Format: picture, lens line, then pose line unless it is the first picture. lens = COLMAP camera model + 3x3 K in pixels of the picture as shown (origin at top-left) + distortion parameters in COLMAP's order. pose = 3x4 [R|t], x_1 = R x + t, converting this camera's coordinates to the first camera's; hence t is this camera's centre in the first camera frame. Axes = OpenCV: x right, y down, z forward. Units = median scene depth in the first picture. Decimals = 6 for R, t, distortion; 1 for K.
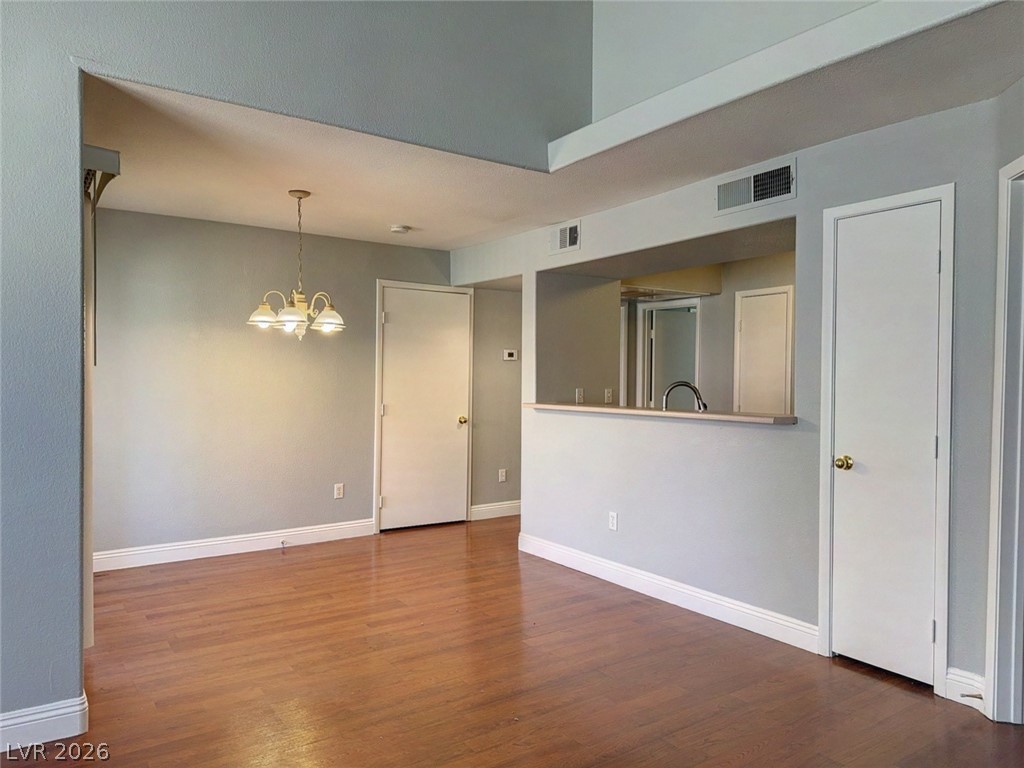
lens RADIAL K [[719.6, 0, 512.0], [0, 719.6, 384.0], [0, 0, 1]] dist [0.072867, -0.099394]
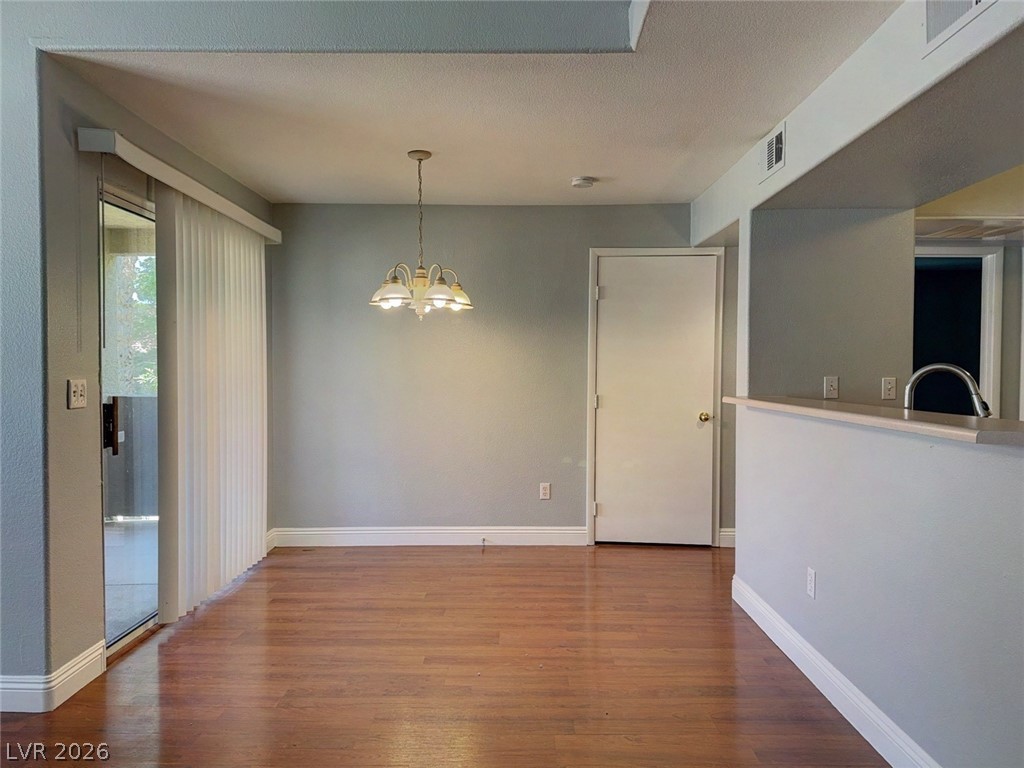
lens RADIAL K [[720.2, 0, 512.0], [0, 720.2, 384.0], [0, 0, 1]] dist [0.153668, -0.176651]
pose [[0.813218, 0.010352, -0.581867, 0.286649], [-0.003410, 0.999909, 0.013022, 0.005594], [0.581949, -0.008606, 0.813180, 0.297747]]
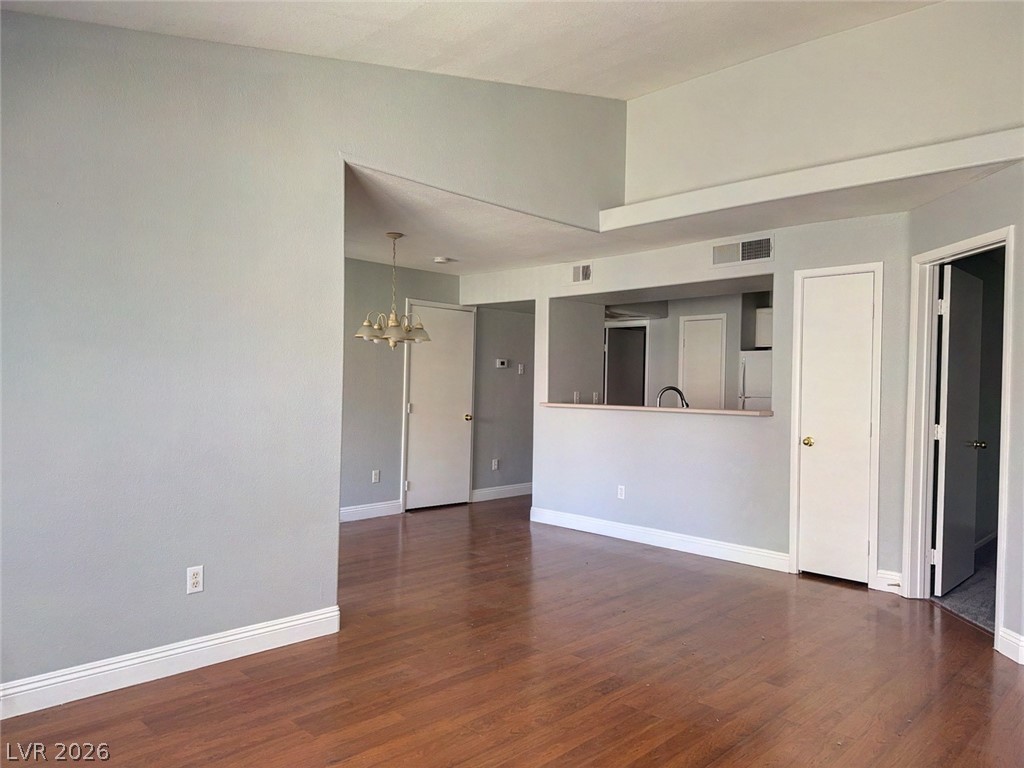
lens RADIAL K [[725.8, 0, 498.0], [0, 725.8, 380.5], [0, 0, 1]] dist [0.071546, -0.167236]
pose [[0.984135, 0.012165, 0.177004, -0.299738], [-0.009577, 0.999835, -0.015466, 0.008765], [-0.177163, 0.013526, 0.984089, -0.249343]]
